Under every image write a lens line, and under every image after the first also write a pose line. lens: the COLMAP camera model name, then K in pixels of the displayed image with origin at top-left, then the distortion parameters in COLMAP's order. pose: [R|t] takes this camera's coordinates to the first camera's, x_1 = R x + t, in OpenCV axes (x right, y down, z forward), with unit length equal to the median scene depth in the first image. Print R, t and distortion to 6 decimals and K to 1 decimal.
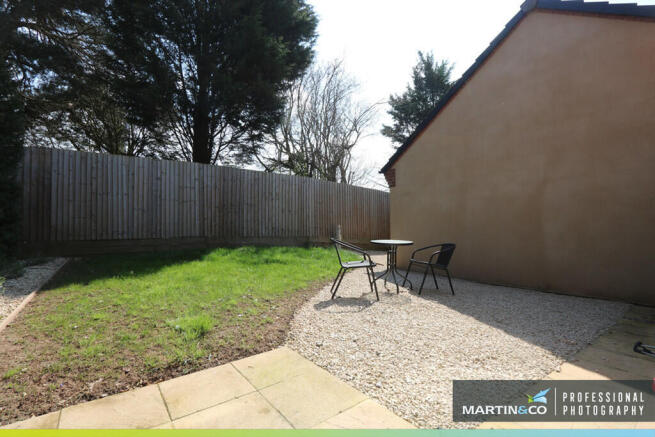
lens RADIAL K [[301.3, 0, 325.6], [0, 301.3, 221.6], [0, 0, 1]] dist [-0.016205, 0.002607]
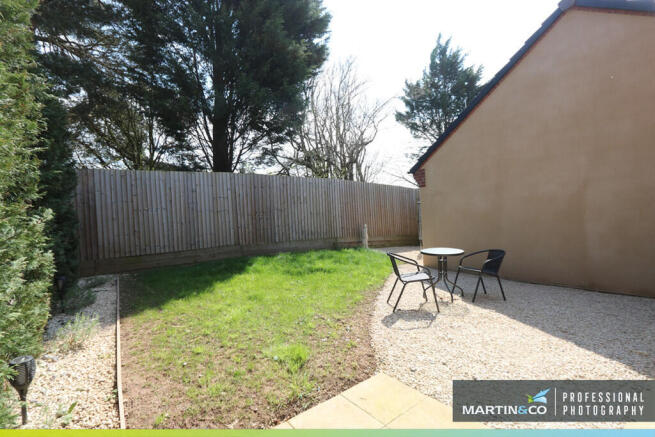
lens RADIAL K [[301.3, 0, 326.1], [0, 301.3, 221.1], [0, 0, 1]] dist [-0.016205, 0.002607]
pose [[0.998843, -0.045722, -0.014915, -0.115453], [0.046232, 0.998288, 0.035820, -0.067014], [0.013251, -0.036468, 0.999247, -0.018056]]
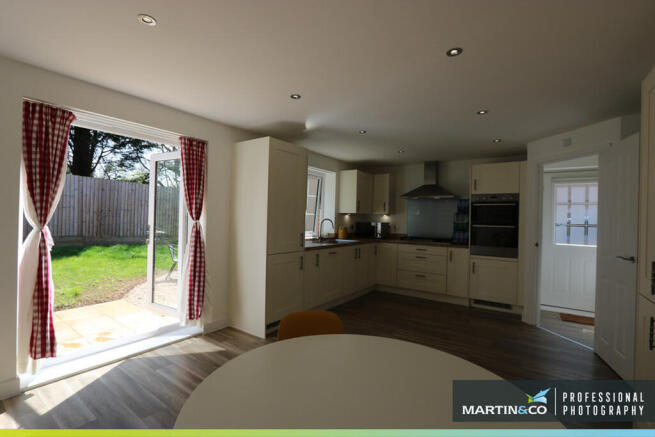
lens RADIAL K [[301.3, 0, 327.2], [0, 301.3, 219.2], [0, 0, 1]] dist [-0.016205, 0.002607]
pose [[0.956295, 0.034678, 0.290340, 0.254259], [-0.041261, 0.999011, 0.016582, -0.102061], [-0.289478, -0.027837, 0.956780, -0.586173]]
